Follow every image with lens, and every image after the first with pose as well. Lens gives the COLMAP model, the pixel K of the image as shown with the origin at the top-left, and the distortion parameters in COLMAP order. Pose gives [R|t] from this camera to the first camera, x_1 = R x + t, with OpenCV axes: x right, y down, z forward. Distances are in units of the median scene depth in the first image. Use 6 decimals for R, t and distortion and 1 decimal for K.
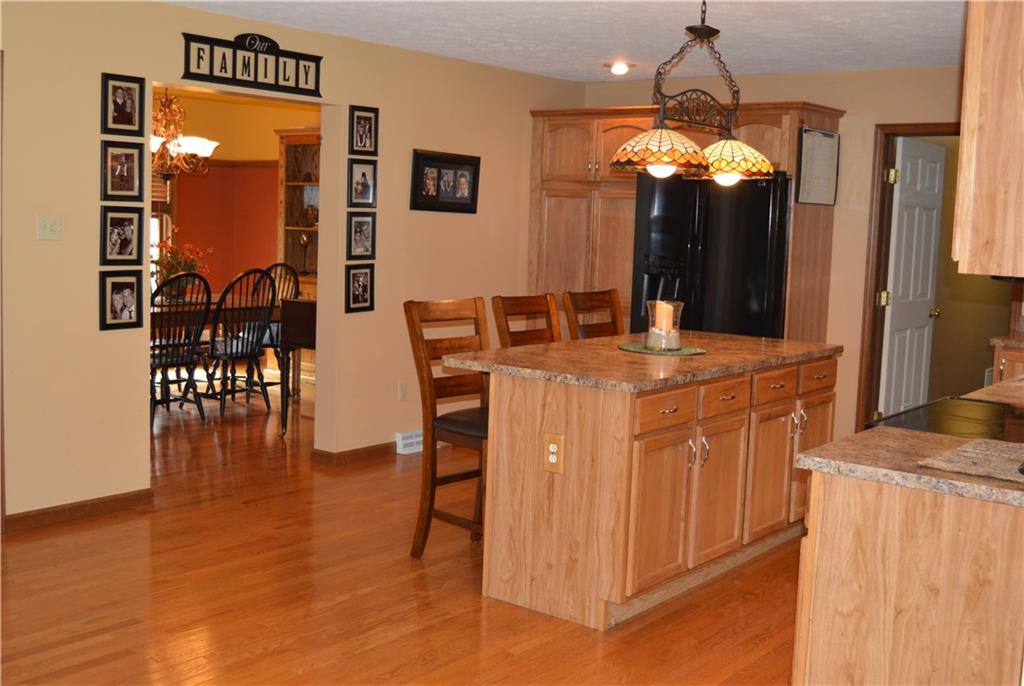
lens RADIAL K [[1146.0, 0, 511.3], [0, 1146.0, 339.0], [0, 0, 1]] dist [-0.059354, 0.000000]
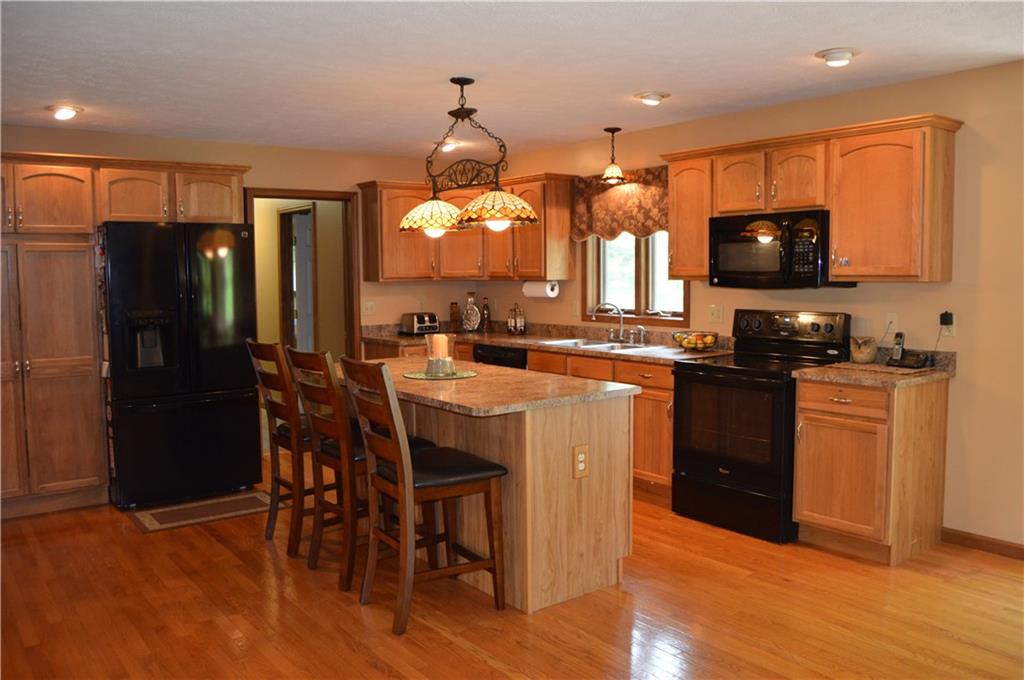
lens RADIAL K [[808.1, 0, 509.9], [0, 808.1, 340.4], [0, 0, 1]] dist [-0.088169, 0.018034]
pose [[0.236244, -0.117852, 0.964520, -0.749781], [0.122258, 0.988335, 0.090817, -0.106835], [-0.963972, 0.096466, 0.247896, 0.822057]]
